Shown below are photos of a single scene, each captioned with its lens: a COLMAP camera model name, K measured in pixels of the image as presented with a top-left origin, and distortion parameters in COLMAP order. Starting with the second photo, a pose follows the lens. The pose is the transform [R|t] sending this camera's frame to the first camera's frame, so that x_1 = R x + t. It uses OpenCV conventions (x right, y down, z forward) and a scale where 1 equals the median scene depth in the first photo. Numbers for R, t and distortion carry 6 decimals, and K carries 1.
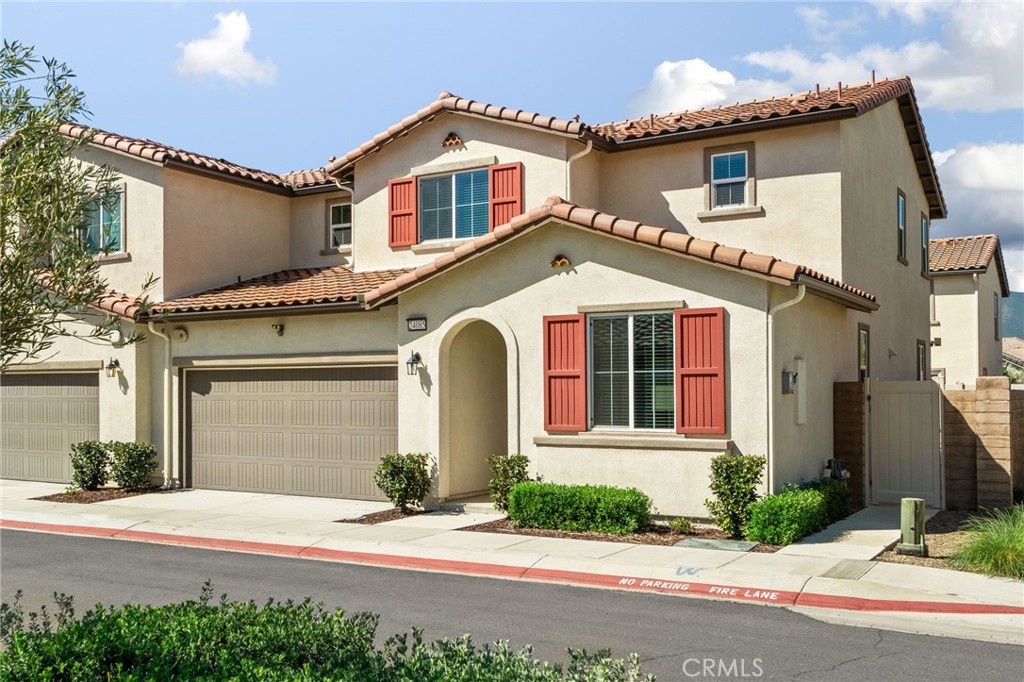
lens RADIAL K [[1063.0, 0, 447.9], [0, 1063.0, 369.9], [0, 0, 1]] dist [0.043052, 0.000000]
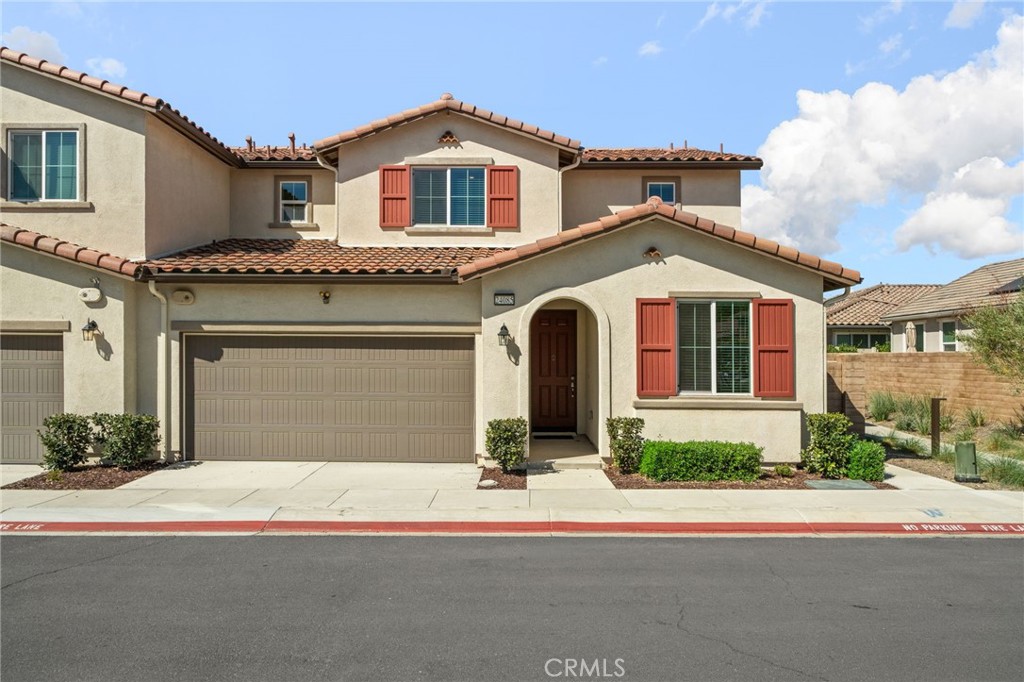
lens RADIAL K [[745.7, 0, 512.6], [0, 745.7, 337.1], [0, 0, 1]] dist [0.029768, 0.003445]
pose [[0.841559, 0.023691, 0.539645, -0.377392], [-0.020950, 0.999718, -0.011217, 0.003634], [-0.539759, -0.001866, 0.841818, 0.306161]]
